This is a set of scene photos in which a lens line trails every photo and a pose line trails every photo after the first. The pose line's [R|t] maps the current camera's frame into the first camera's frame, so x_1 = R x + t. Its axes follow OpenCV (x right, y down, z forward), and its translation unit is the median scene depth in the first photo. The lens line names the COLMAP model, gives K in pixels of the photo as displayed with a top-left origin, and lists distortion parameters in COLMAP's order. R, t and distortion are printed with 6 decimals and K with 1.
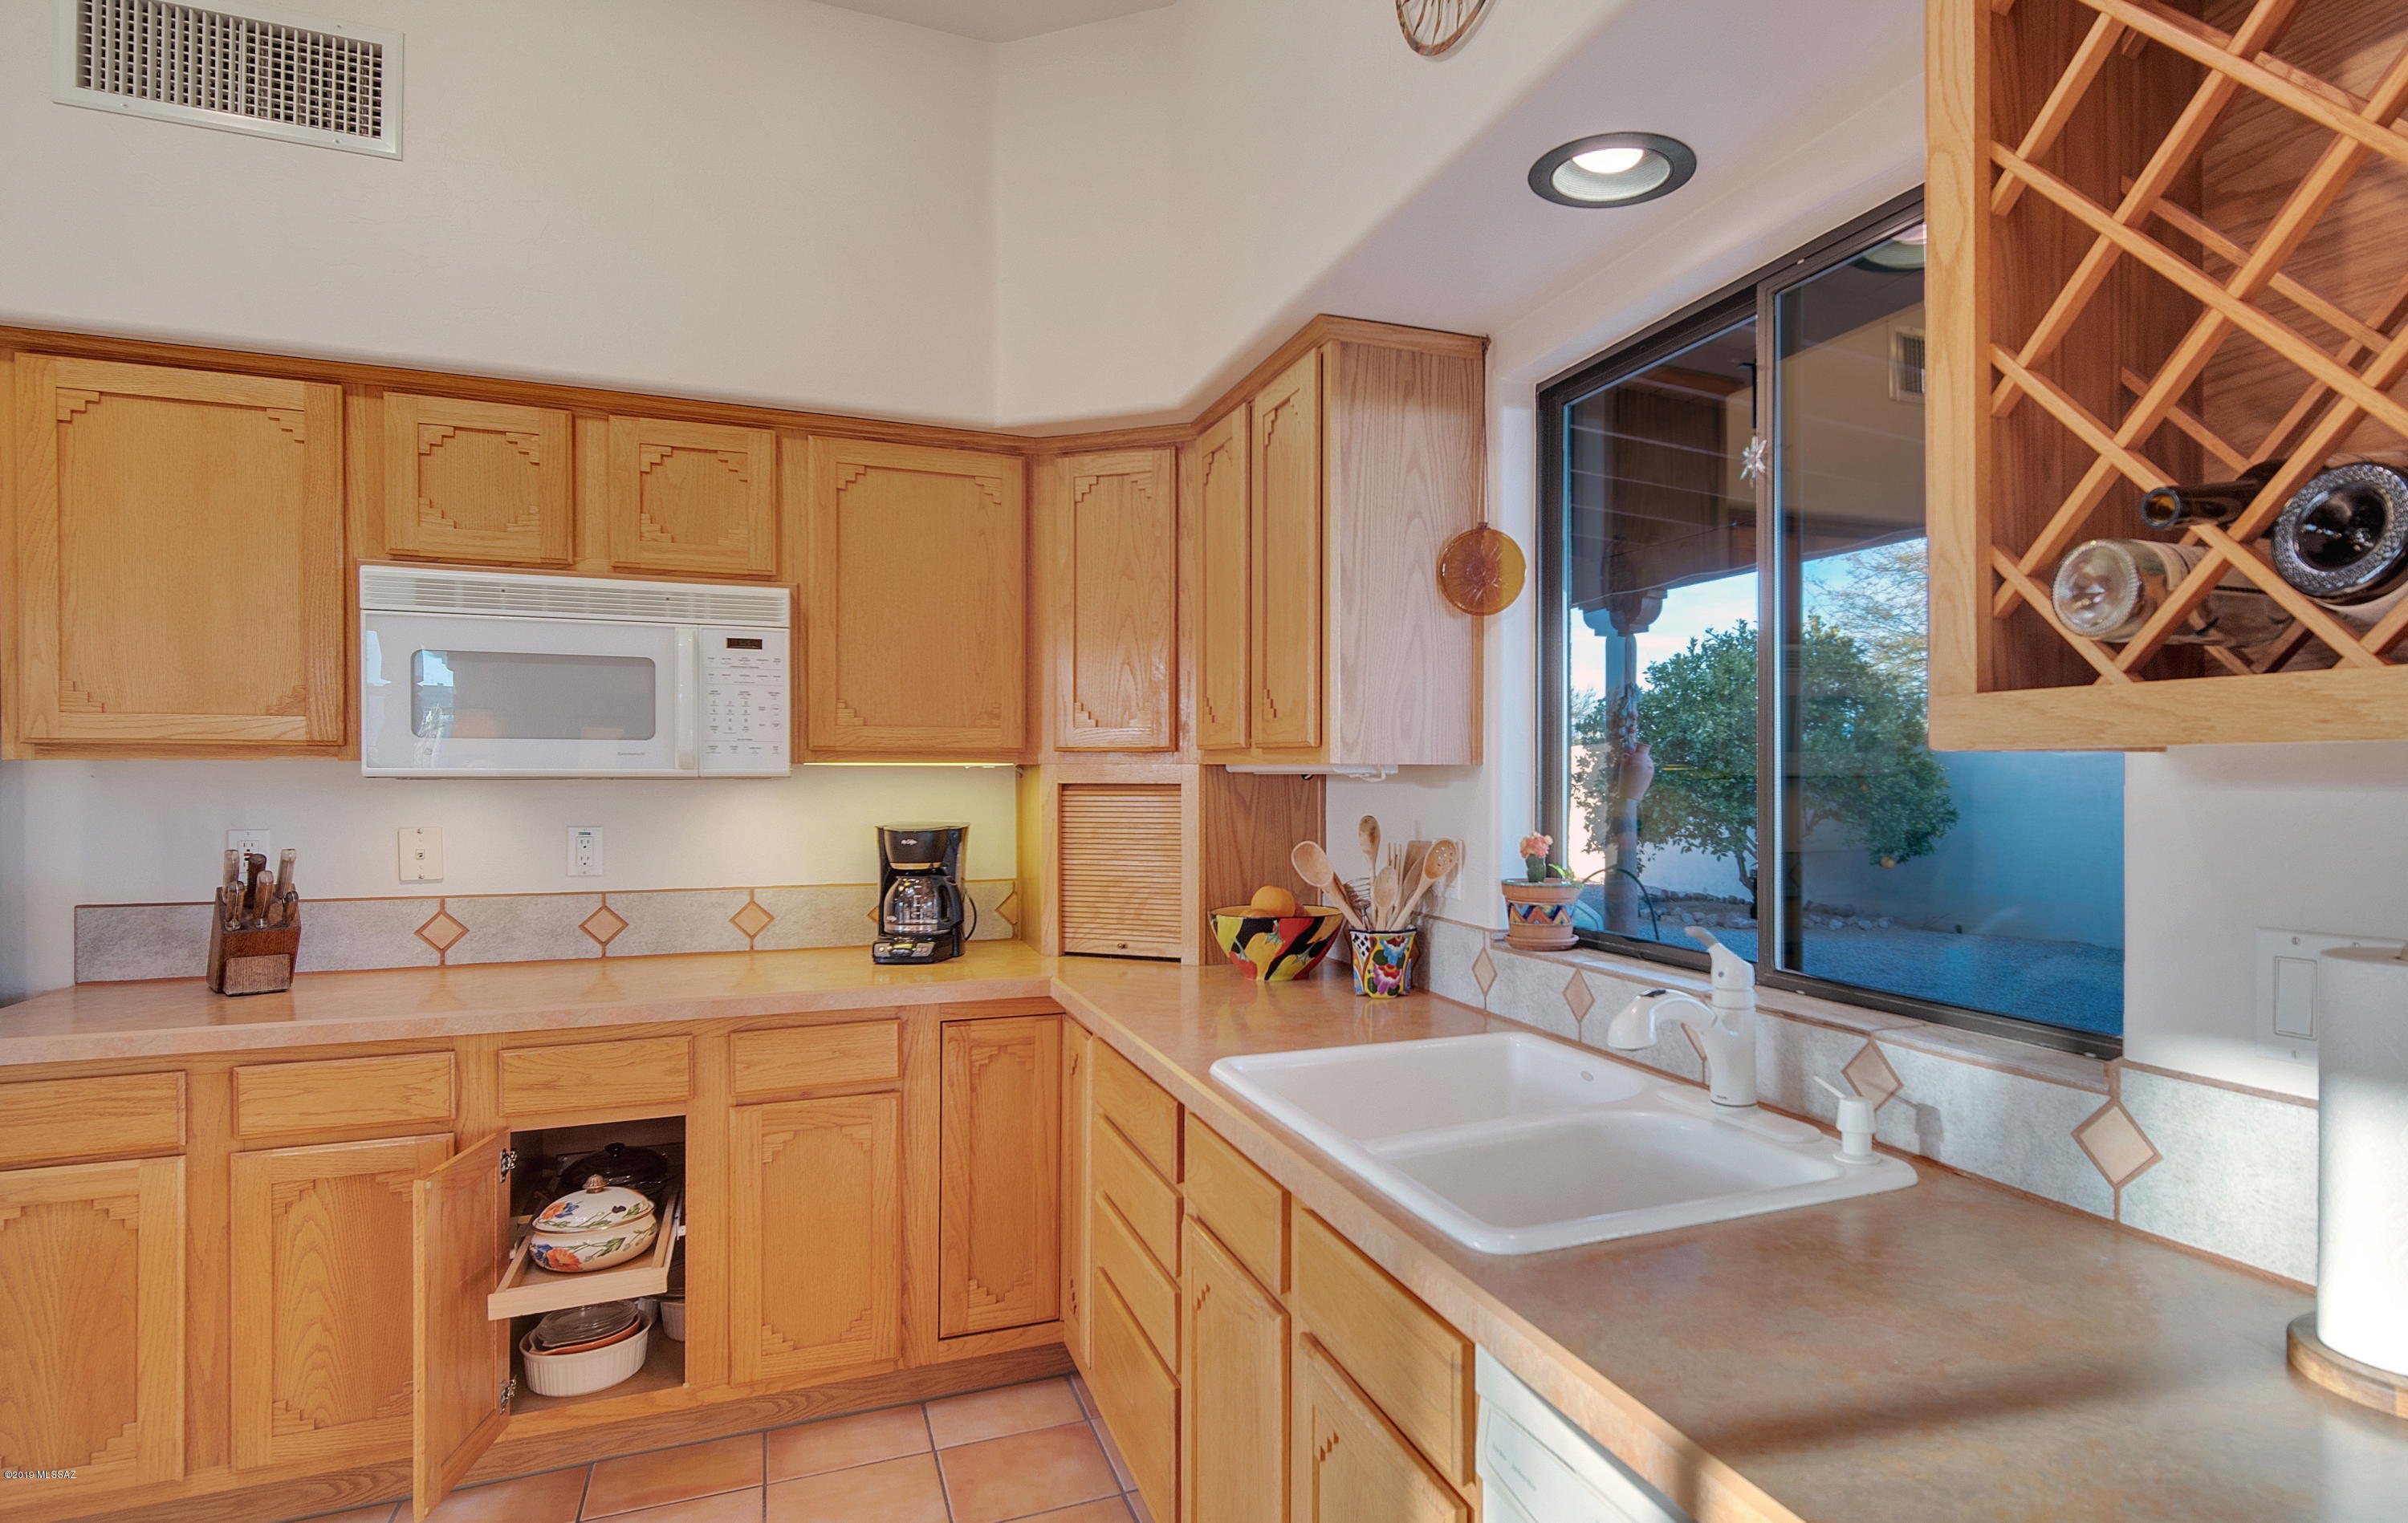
lens RADIAL K [[1249.4, 0, 1341.1], [0, 1249.4, 770.1], [0, 0, 1]] dist [0.000661, -0.000401]
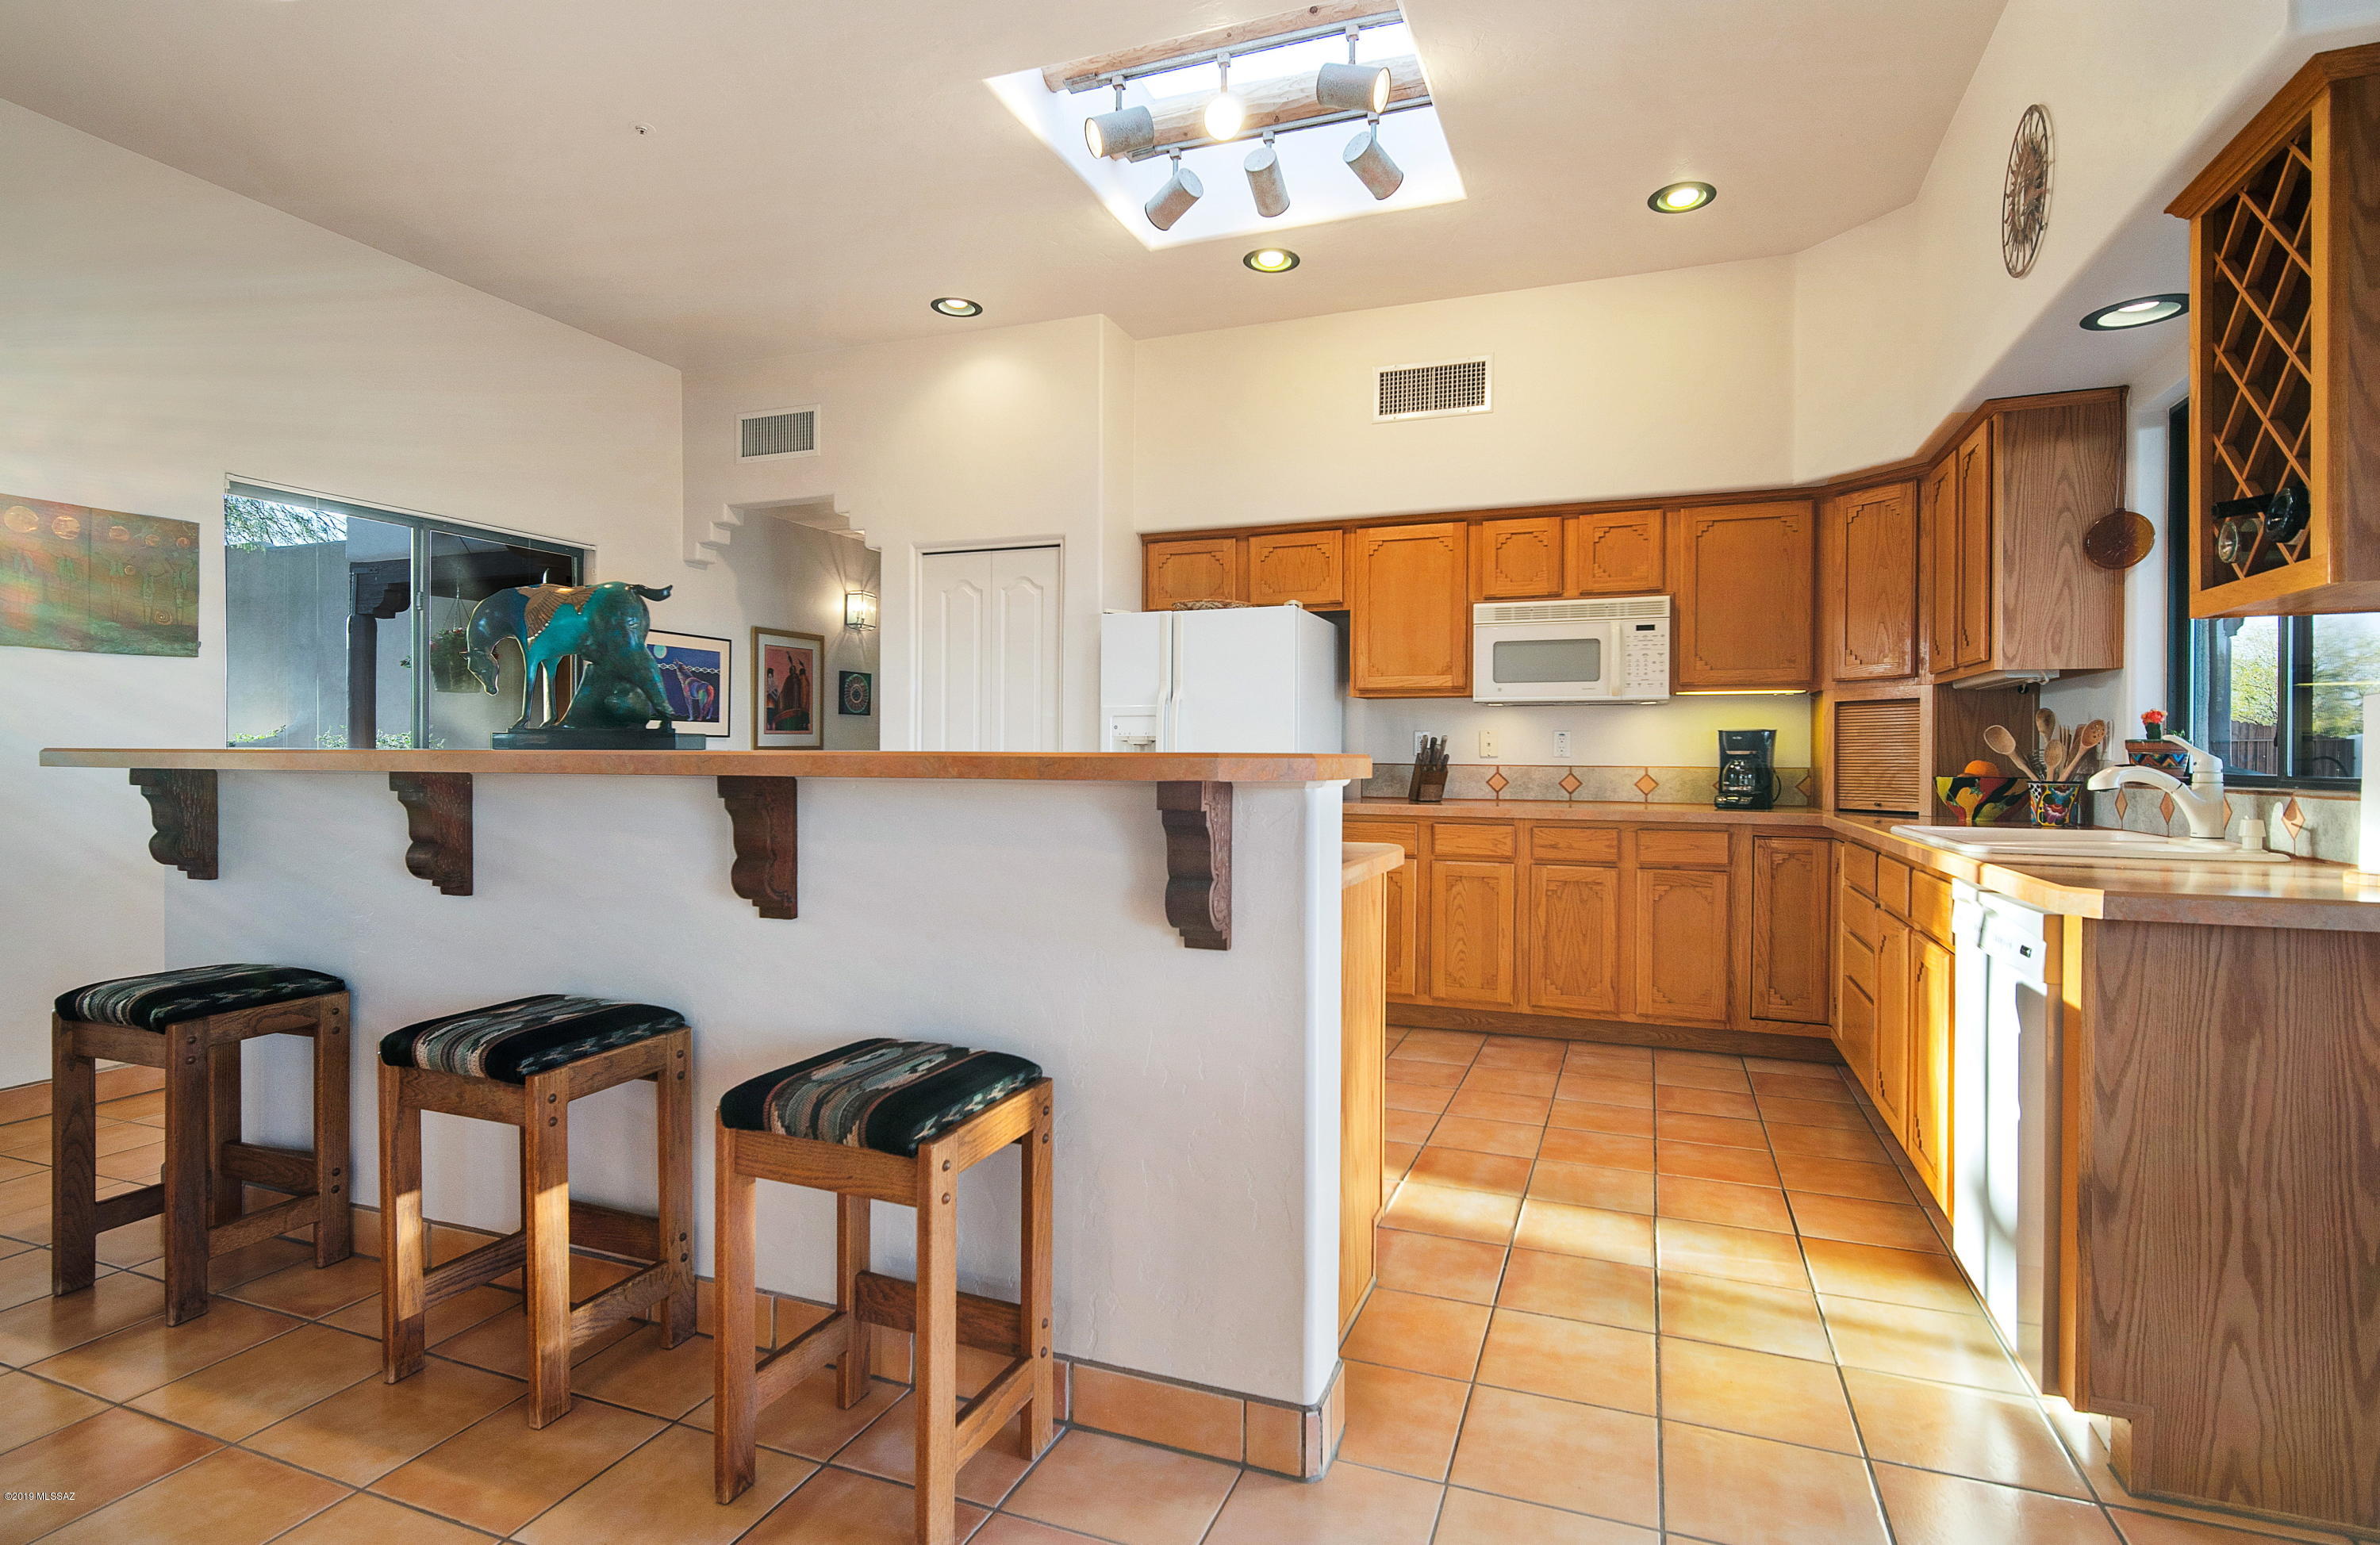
lens RADIAL K [[1171.8, 0, 1194.3], [0, 1171.8, 770.5], [0, 0, 1]] dist [-0.007111, -0.001012]
pose [[0.702939, 0.008141, -0.711204, 0.291380], [-0.005887, 0.999967, 0.005627, 0.105558], [0.711226, 0.000231, 0.702963, -0.701934]]
